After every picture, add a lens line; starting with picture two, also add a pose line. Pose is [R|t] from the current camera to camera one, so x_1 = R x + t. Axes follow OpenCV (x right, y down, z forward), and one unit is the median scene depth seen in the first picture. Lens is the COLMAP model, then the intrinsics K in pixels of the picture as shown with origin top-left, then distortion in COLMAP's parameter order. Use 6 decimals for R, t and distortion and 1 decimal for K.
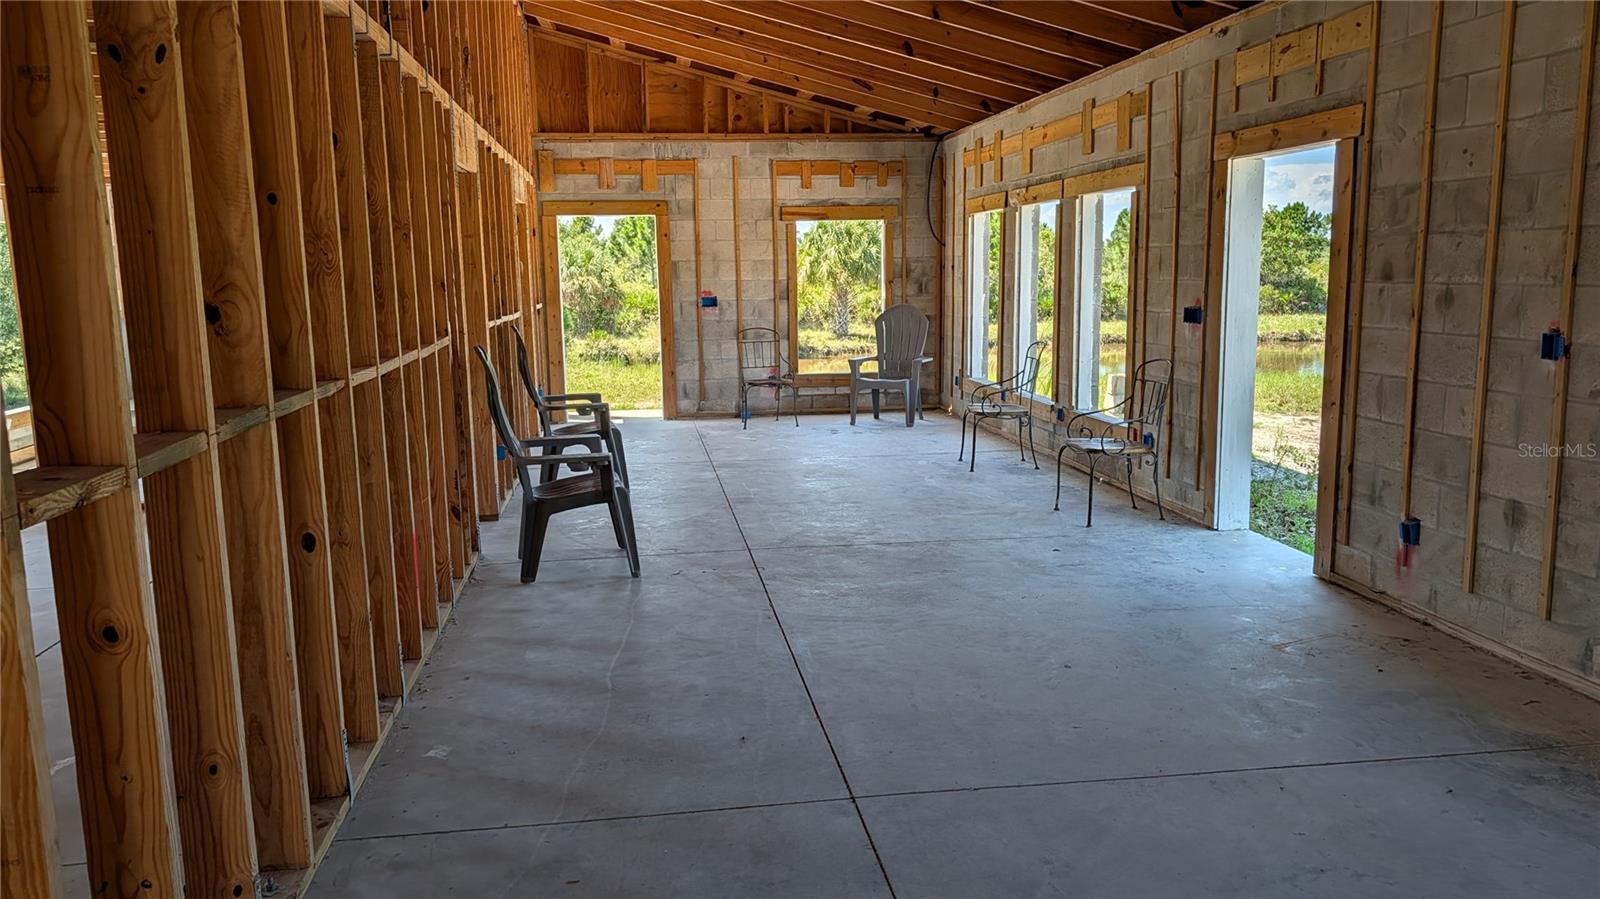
lens RADIAL K [[1148.1, 0, 800.0], [0, 1148.1, 449.5], [0, 0, 1]] dist [0.026680, -0.004752]
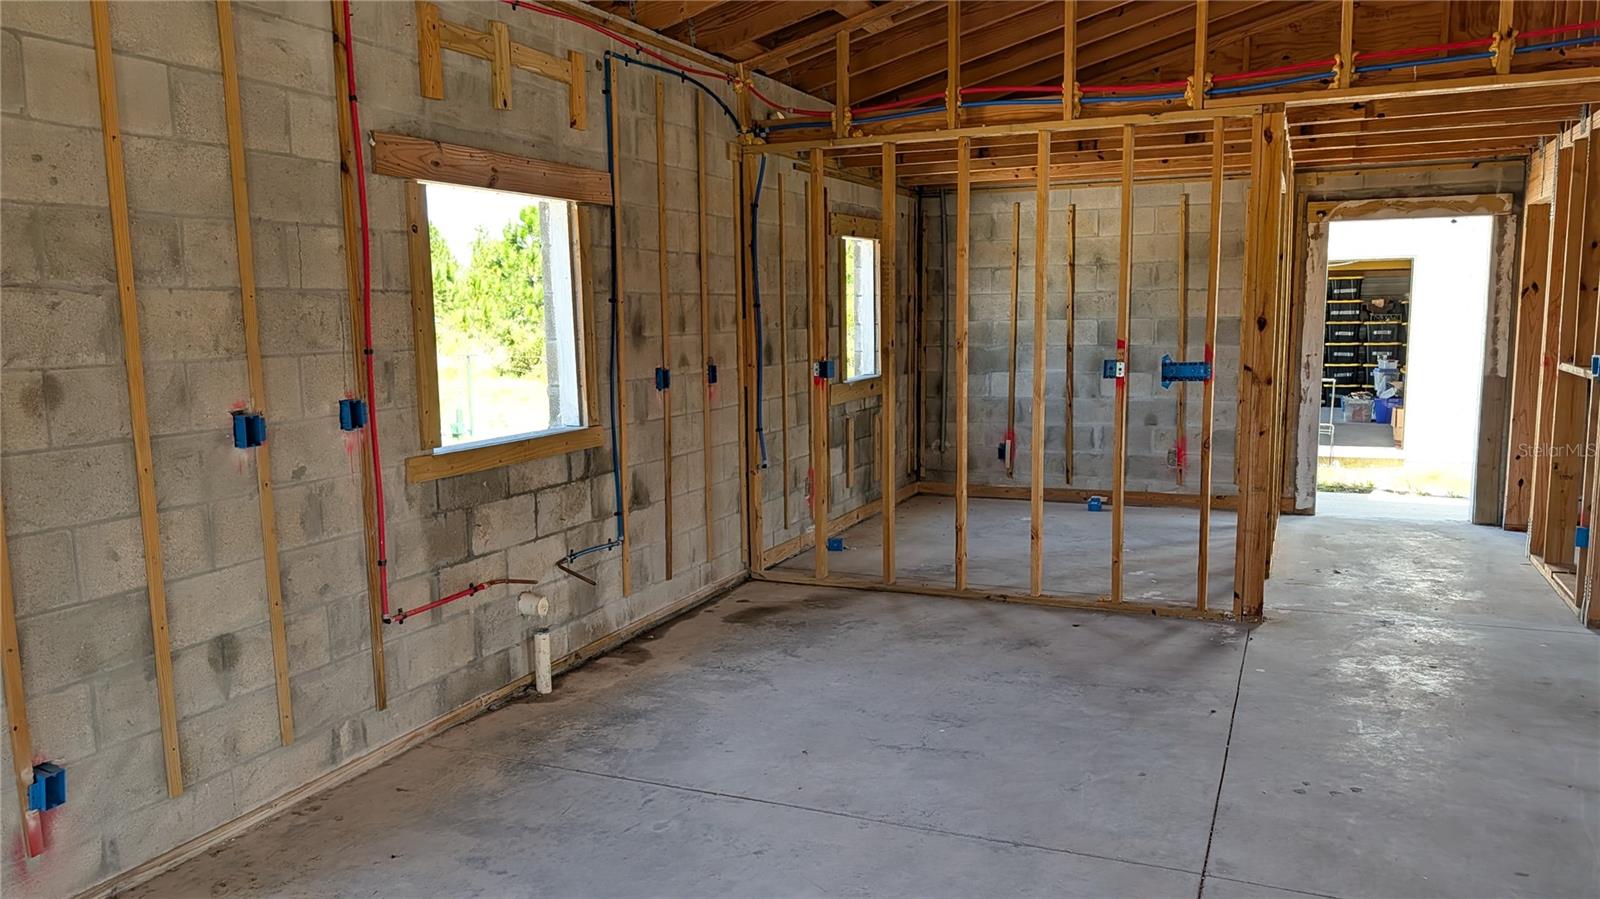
lens RADIAL K [[1143.7, 0, 800.0], [0, 1143.7, 449.5], [0, 0, 1]] dist [0.002978, -0.000252]
pose [[-0.846723, -0.039240, 0.530584, -0.042377], [0.110266, 0.962680, 0.247162, -0.082854], [-0.520481, 0.267783, -0.810797, 0.515940]]
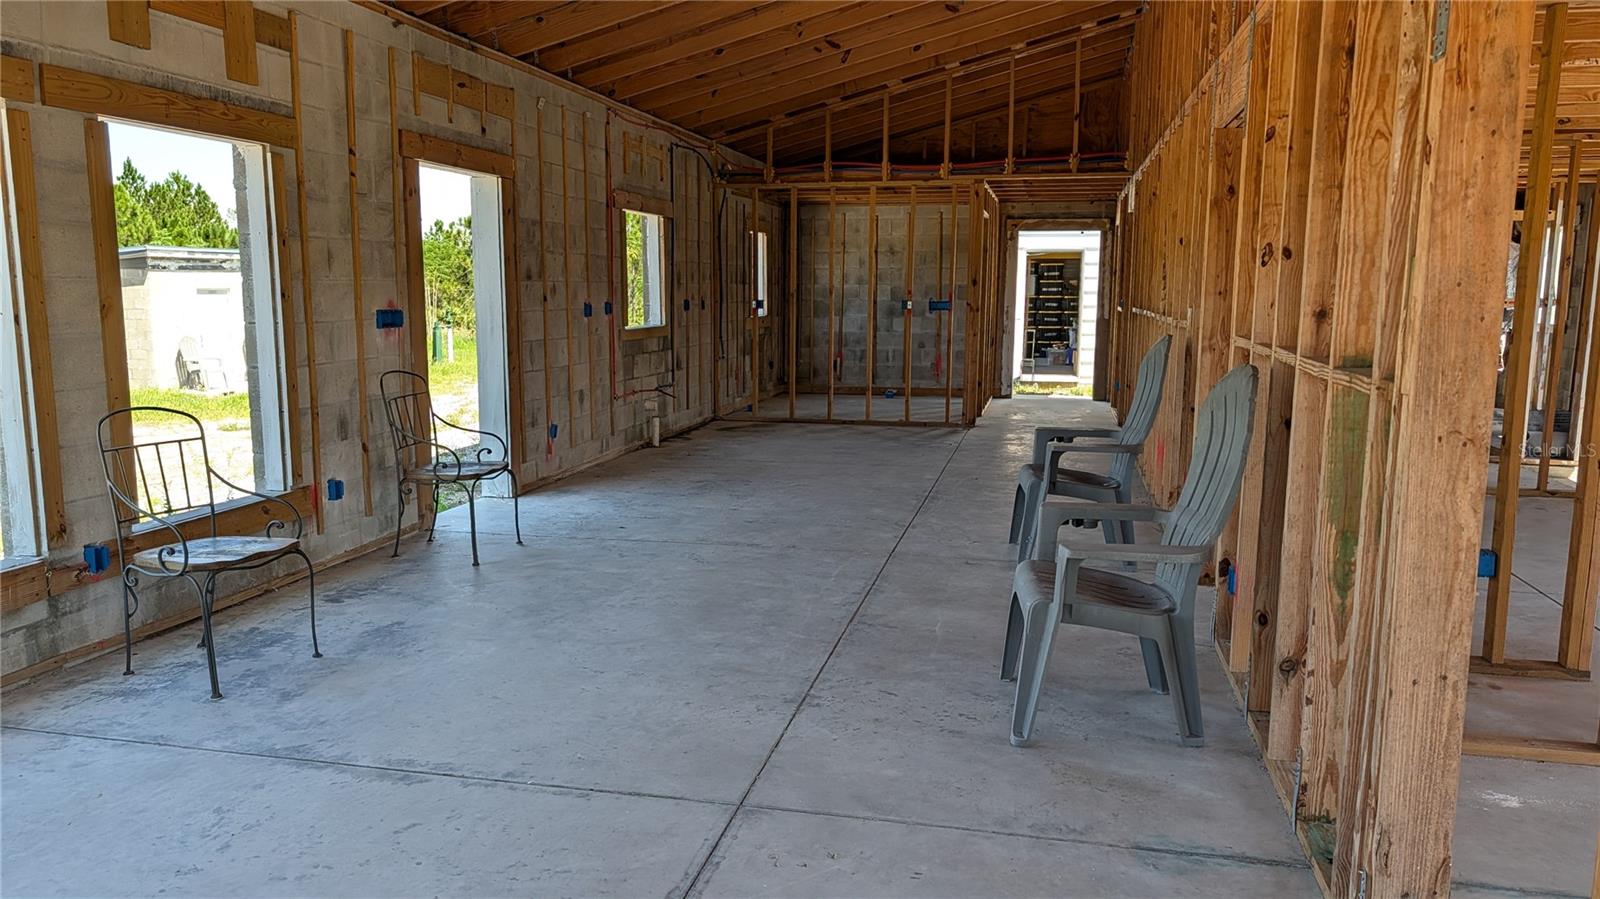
lens RADIAL K [[1148.1, 0, 800.0], [0, 1148.1, 449.5], [0, 0, 1]] dist [0.026680, -0.004752]
pose [[-0.935517, -0.040714, 0.350929, -0.161909], [0.063859, 0.957486, 0.281323, -0.145285], [-0.347463, 0.285592, -0.893144, 0.991807]]
